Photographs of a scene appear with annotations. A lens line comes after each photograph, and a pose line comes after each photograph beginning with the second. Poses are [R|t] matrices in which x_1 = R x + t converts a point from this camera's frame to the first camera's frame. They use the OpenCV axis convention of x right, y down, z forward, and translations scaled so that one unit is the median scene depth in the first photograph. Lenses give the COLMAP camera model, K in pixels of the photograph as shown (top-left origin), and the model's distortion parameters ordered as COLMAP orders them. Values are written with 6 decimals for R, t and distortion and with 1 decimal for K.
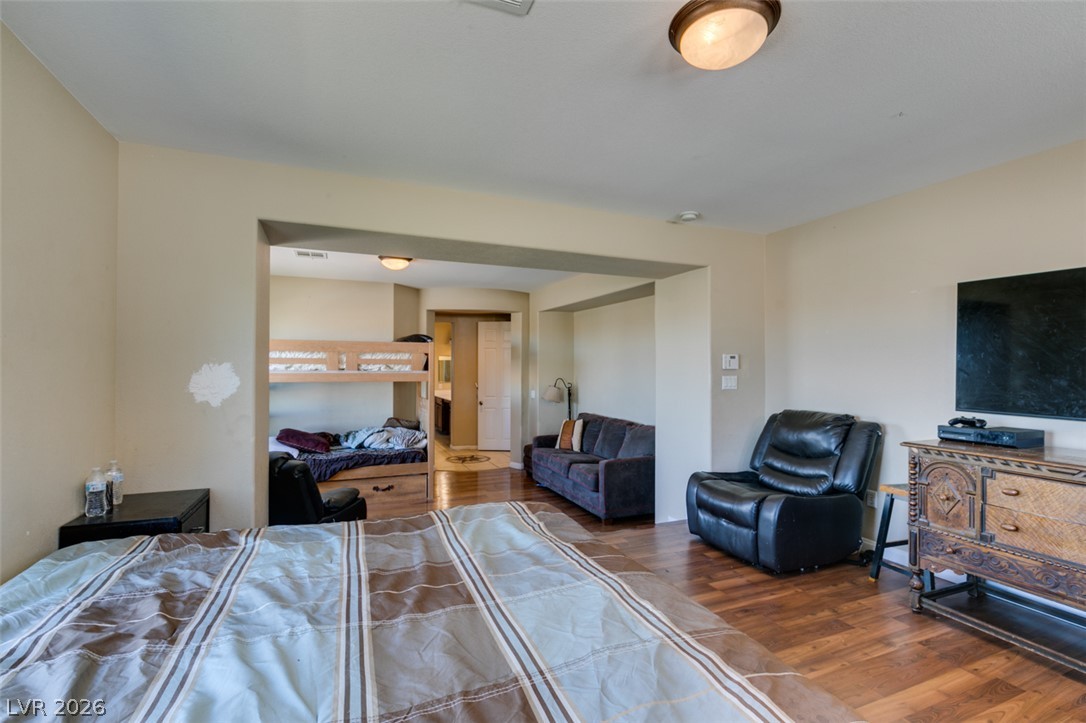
lens RADIAL K [[482.7, 0, 540.8], [0, 482.7, 368.3], [0, 0, 1]] dist [0.000665, -0.000053]
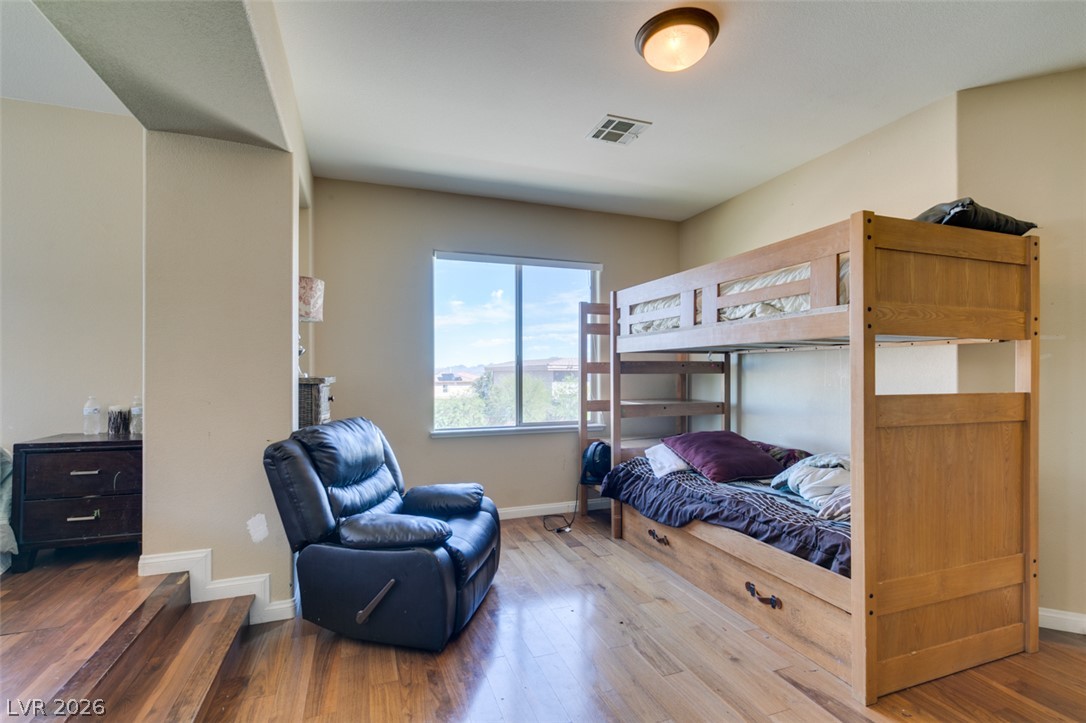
lens RADIAL K [[482.7, 0, 540.8], [0, 482.7, 368.3], [0, 0, 1]] dist [0.000665, -0.000053]
pose [[-0.043641, -0.003716, -0.999040, 0.108962], [-0.002808, 0.999990, -0.003597, 0.052614], [0.999043, 0.002649, -0.043651, 0.845960]]
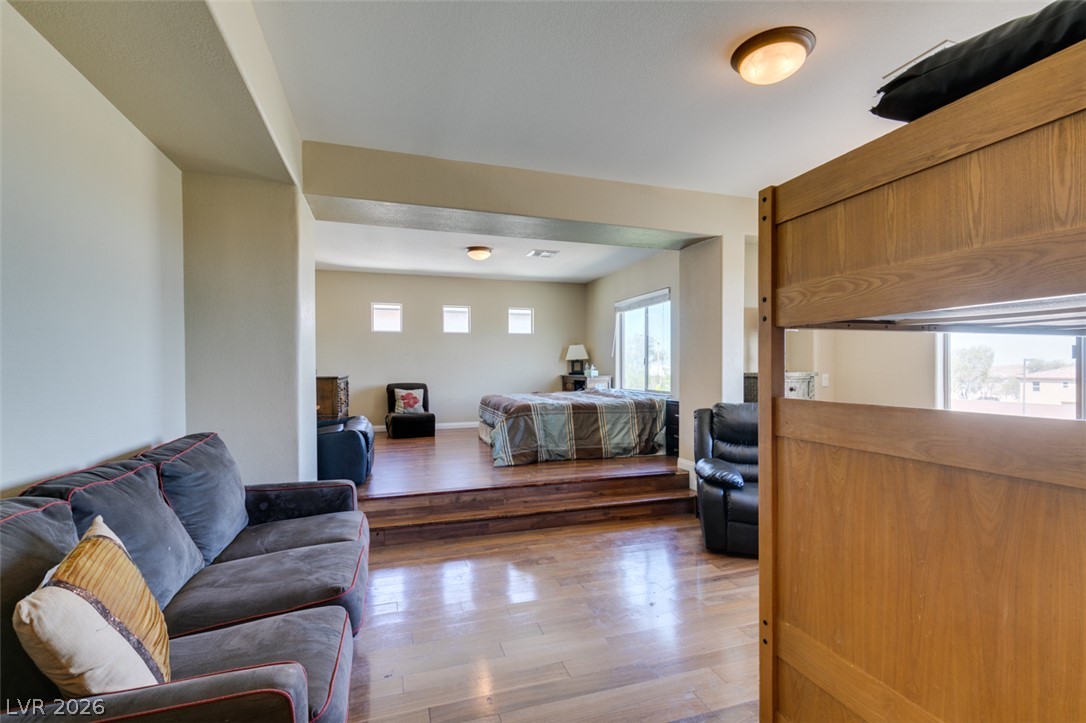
lens RADIAL K [[482.7, 0, 540.8], [0, 482.7, 368.3], [0, 0, 1]] dist [0.000665, -0.000053]
pose [[-0.996364, 0.000578, 0.085201, -0.122177], [0.000893, 0.999993, 0.003668, 0.051066], [-0.085199, 0.003731, -0.996357, 1.364525]]
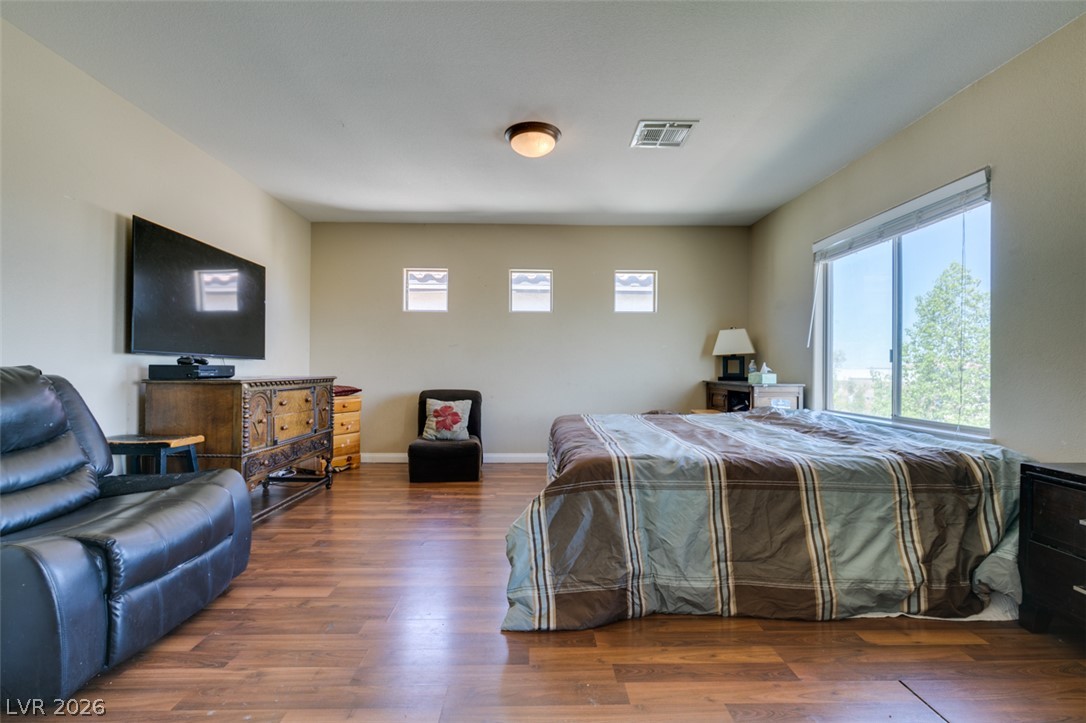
lens RADIAL K [[482.7, 0, 540.8], [0, 482.7, 368.3], [0, 0, 1]] dist [0.000665, -0.000053]
pose [[-0.928559, -0.008198, 0.371093, -0.107574], [-0.008028, 0.999966, 0.002002, 0.055219], [-0.371097, -0.001120, -0.928593, 0.801285]]
